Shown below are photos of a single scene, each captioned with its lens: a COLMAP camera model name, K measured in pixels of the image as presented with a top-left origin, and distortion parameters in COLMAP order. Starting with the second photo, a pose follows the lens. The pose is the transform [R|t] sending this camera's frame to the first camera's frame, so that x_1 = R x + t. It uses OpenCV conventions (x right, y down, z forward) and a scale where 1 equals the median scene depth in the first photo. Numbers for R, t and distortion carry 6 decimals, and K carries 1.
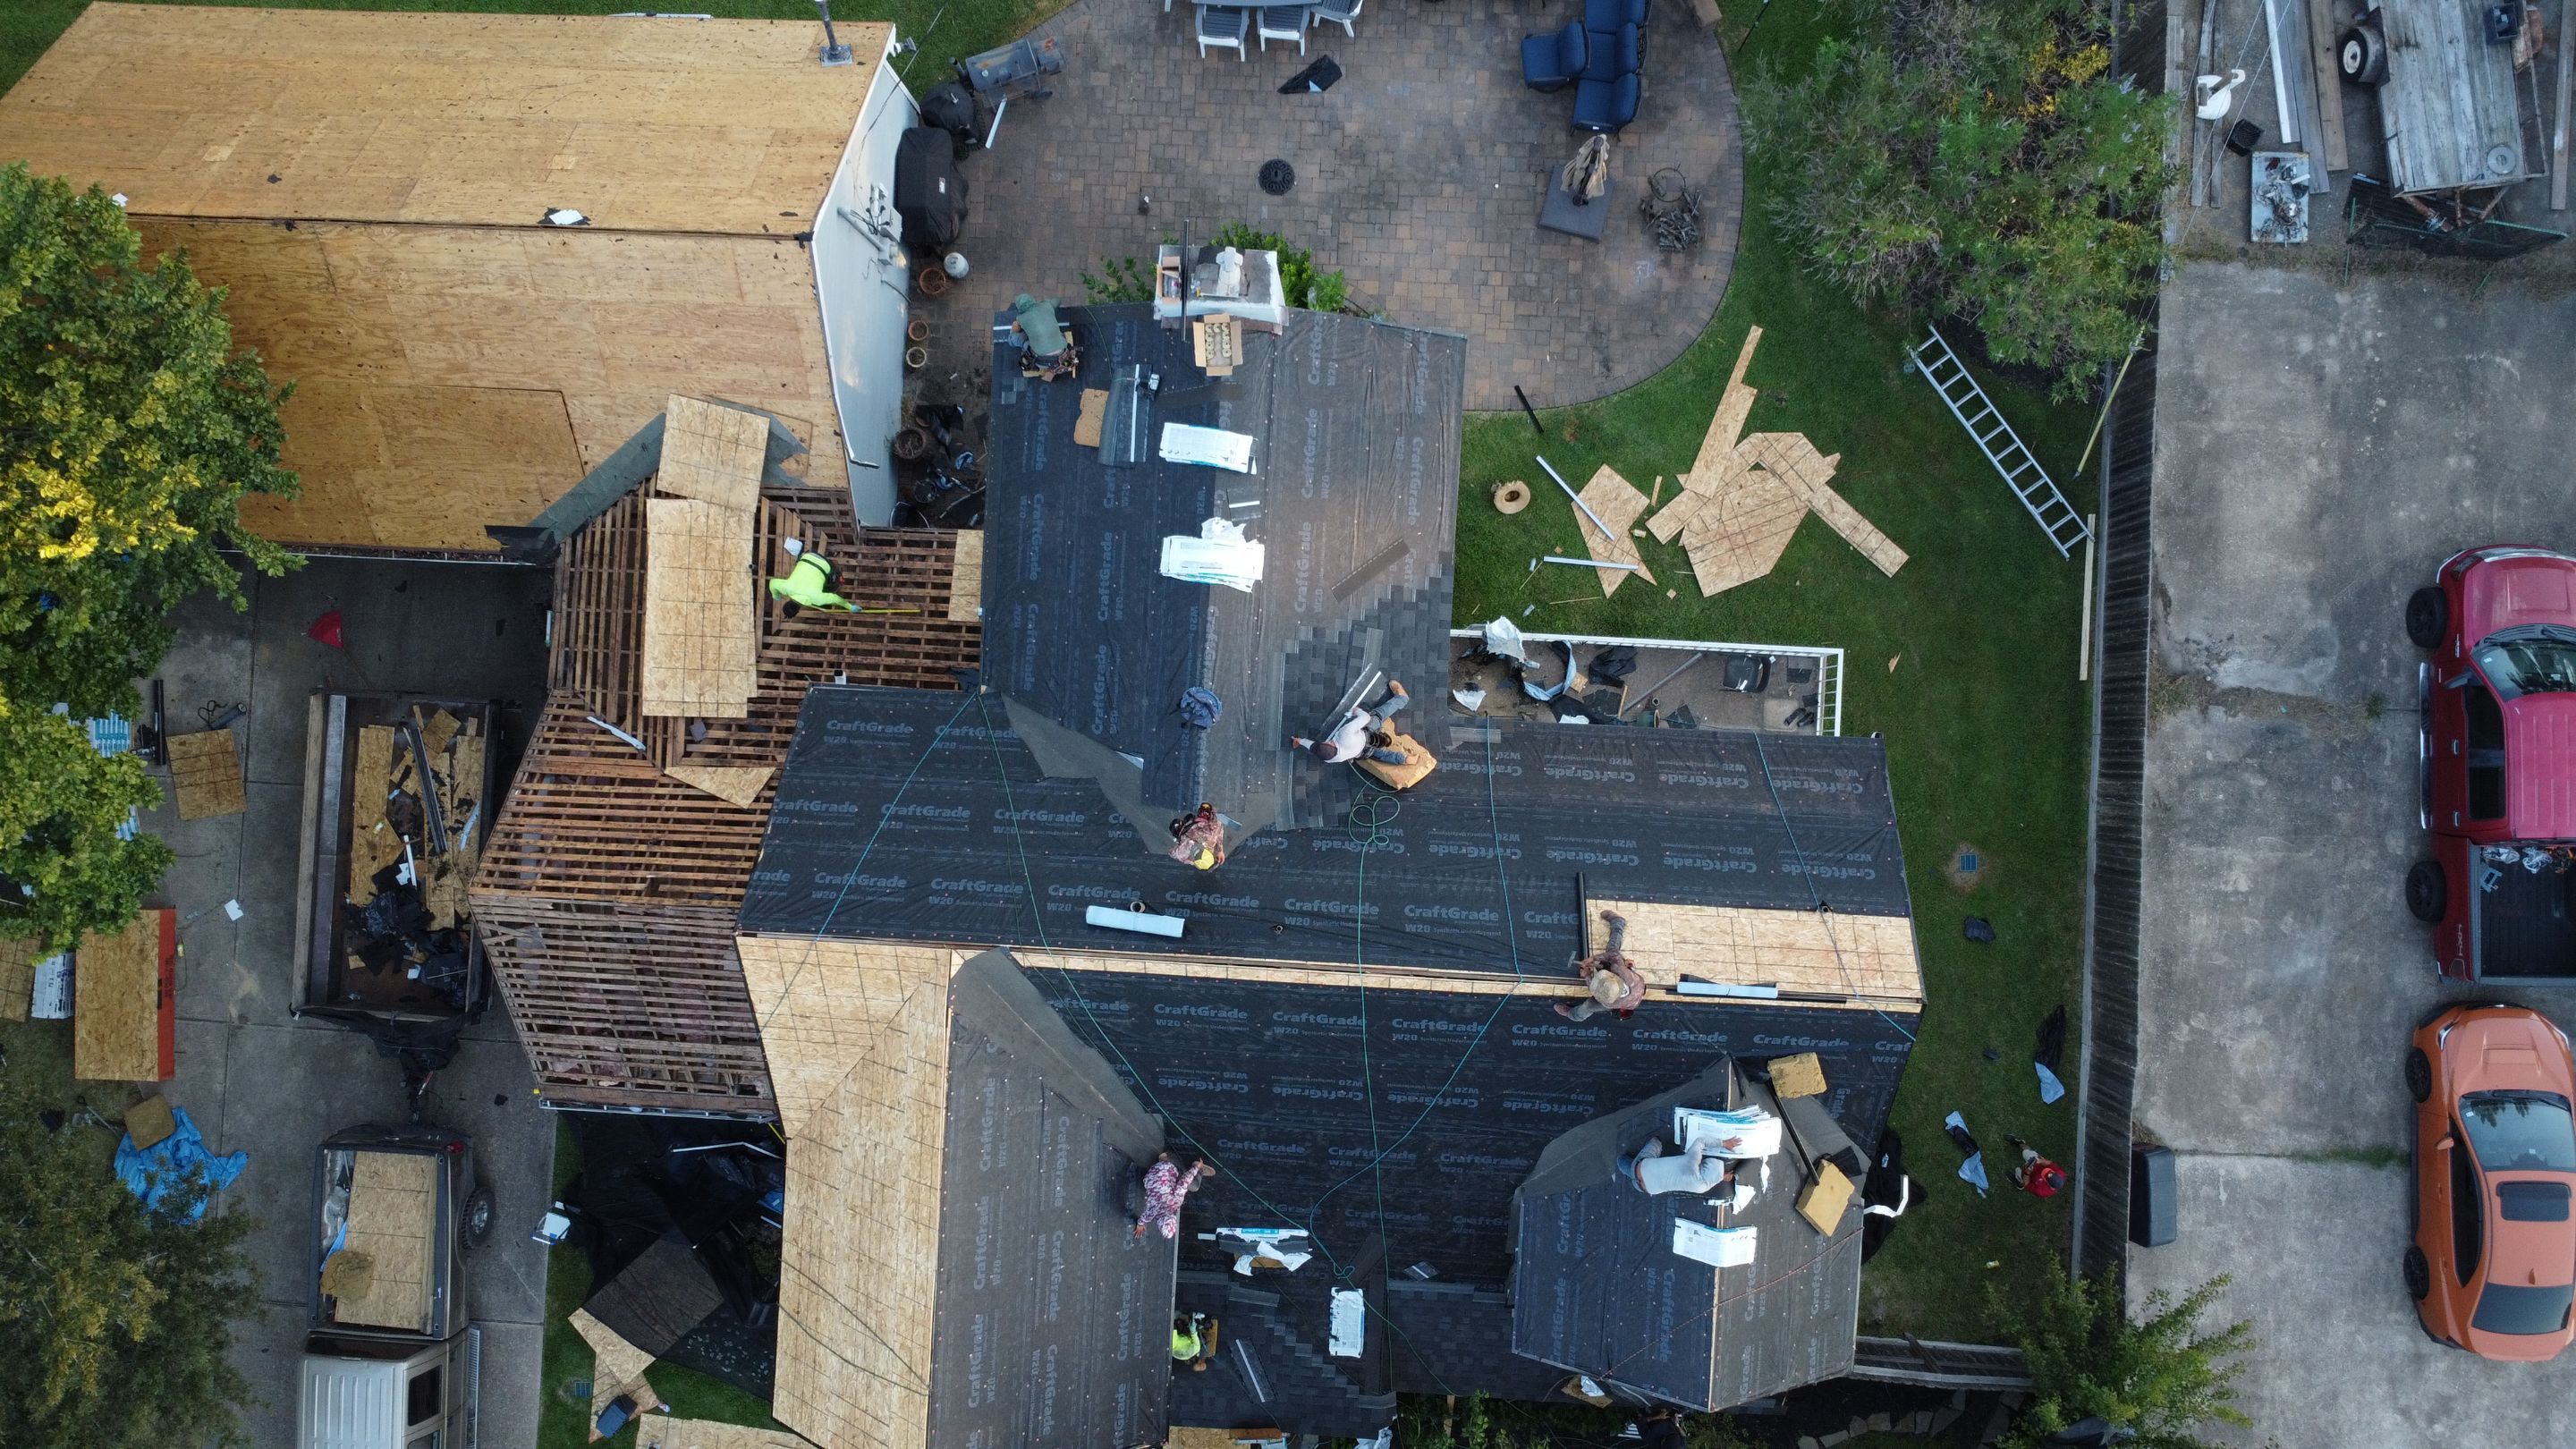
lens RADIAL K [[1868.0, 0, 1287.9], [0, 1868.0, 714.2], [0, 0, 1]] dist [-0.023509, -0.014386]
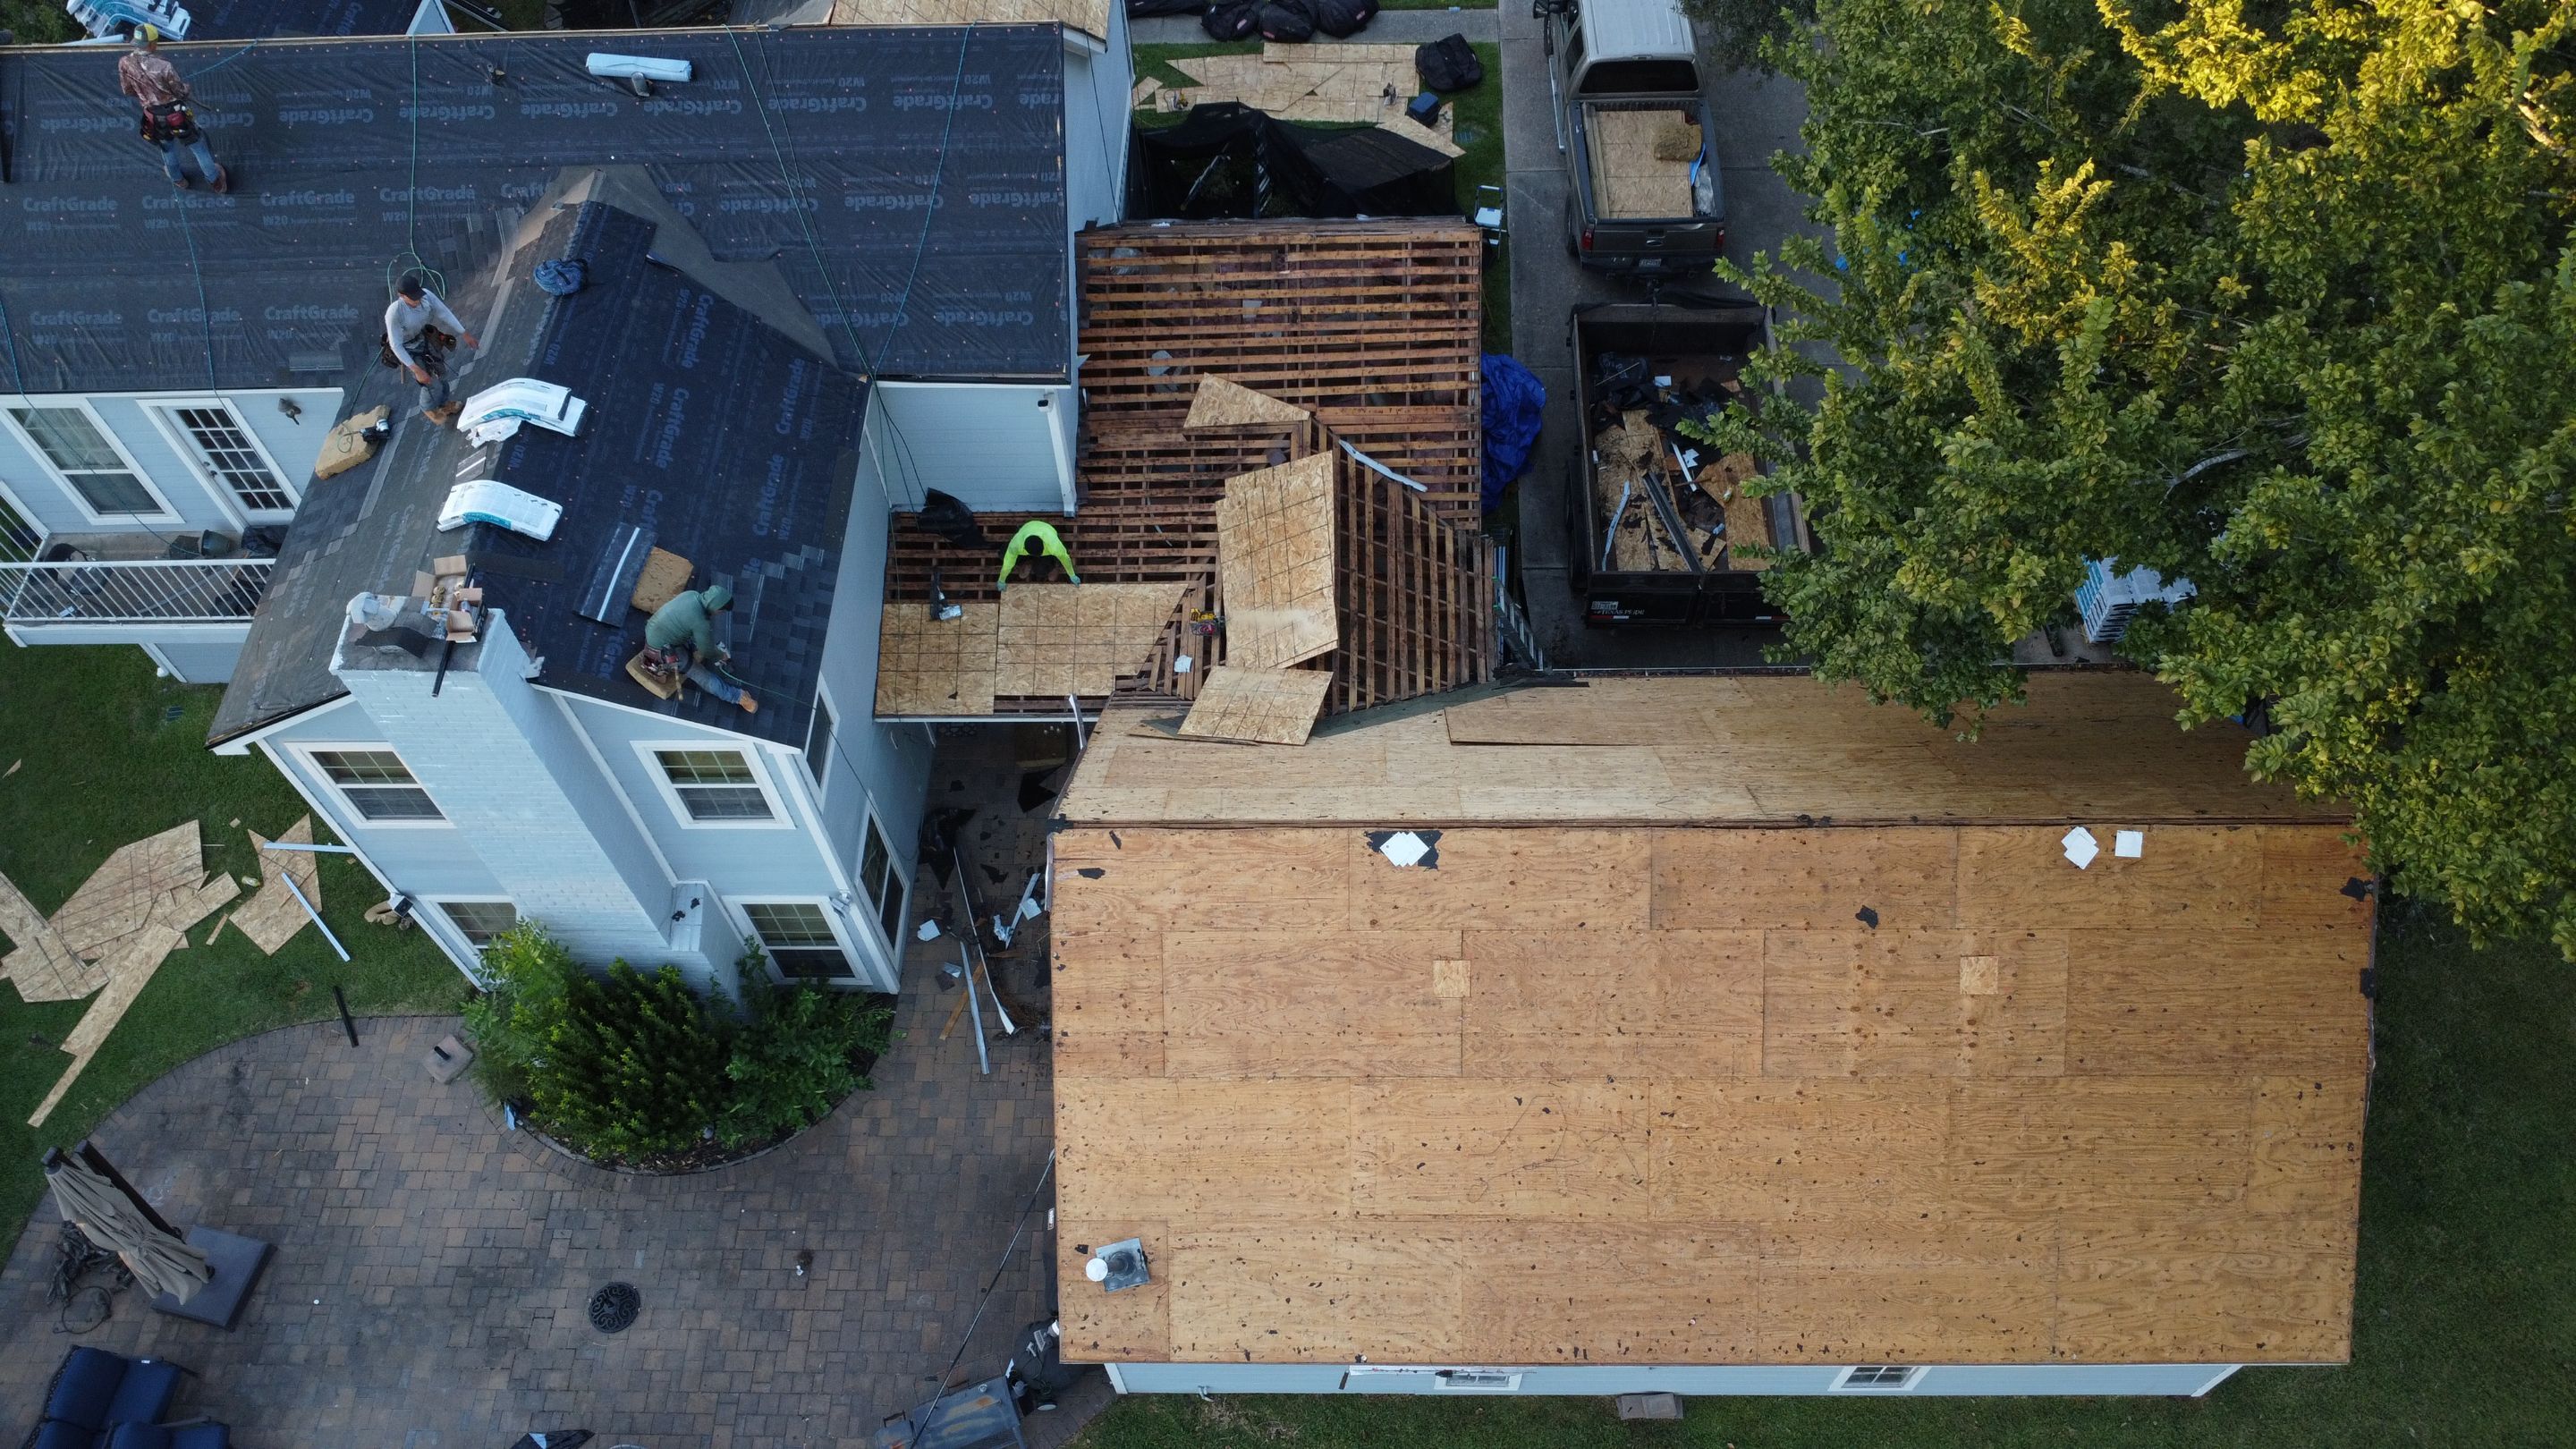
lens RADIAL K [[1868.0, 0, 1288.2], [0, 1868.0, 712.9], [0, 0, 1]] dist [-0.023509, -0.014386]
pose [[-0.996536, 0.071441, 0.042572, -0.344077], [-0.034989, -0.824563, 0.564687, -0.569186], [0.075445, 0.561242, 0.824206, 0.345163]]
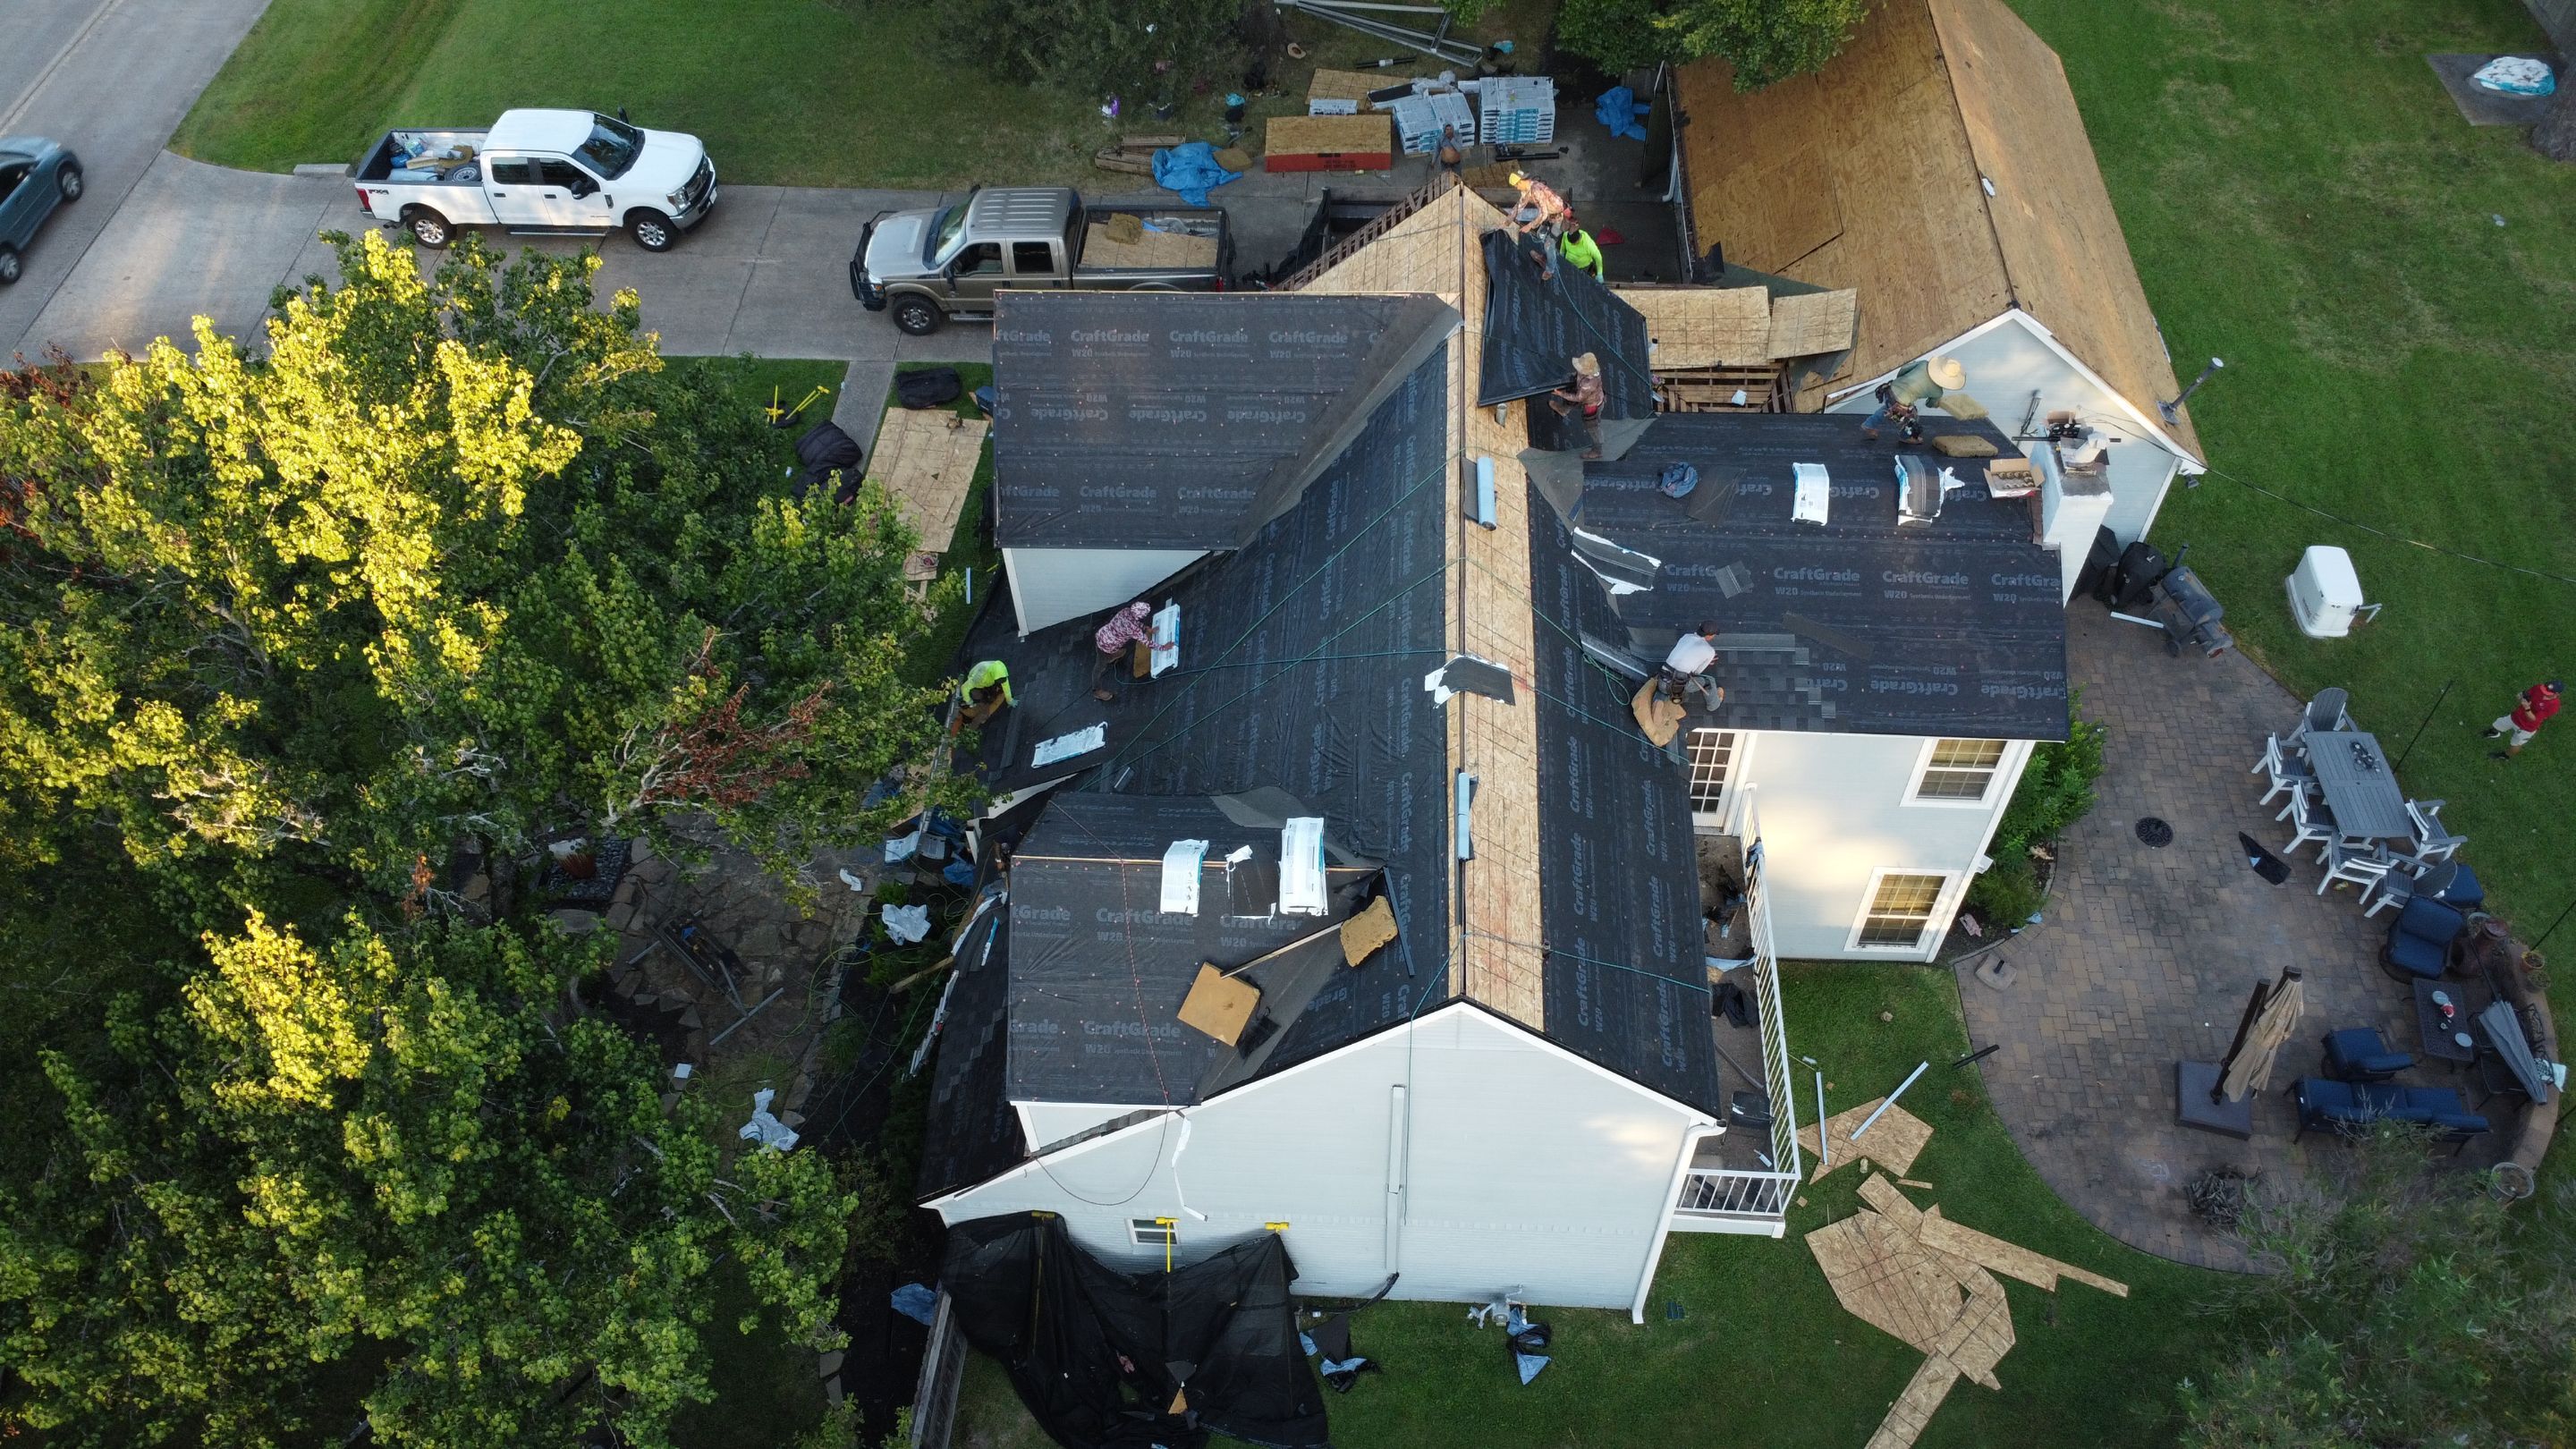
lens RADIAL K [[1868.0, 0, 1288.3], [0, 1868.0, 714.7], [0, 0, 1]] dist [-0.023509, -0.014386]
pose [[-0.004014, 0.809428, -0.587206, 0.596442], [-0.999166, 0.020612, 0.035243, 0.159699], [0.040630, 0.586858, 0.808670, 0.146848]]
